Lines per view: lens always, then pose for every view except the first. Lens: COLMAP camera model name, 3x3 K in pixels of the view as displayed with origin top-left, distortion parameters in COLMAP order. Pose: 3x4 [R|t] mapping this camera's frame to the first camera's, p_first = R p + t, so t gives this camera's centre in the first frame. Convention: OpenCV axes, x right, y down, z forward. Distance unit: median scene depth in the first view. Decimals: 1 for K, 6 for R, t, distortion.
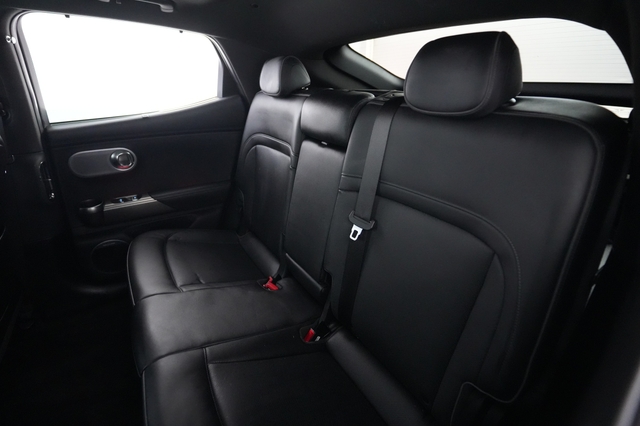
lens RADIAL K [[309.5, 0, 320.0], [0, 309.5, 213.0], [0, 0, 1]] dist [0.000249, -0.000108]
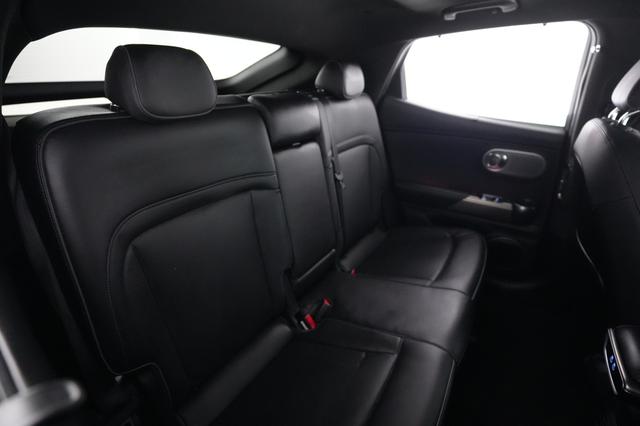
lens RADIAL K [[309.5, 0, 320.0], [0, 309.5, 213.0], [0, 0, 1]] dist [0.000249, -0.000108]
pose [[-0.410125, -0.382460, 0.827963, -0.717166], [0.370845, 0.759456, 0.534510, -0.419405], [-0.833230, 0.526262, -0.169638, 0.898897]]
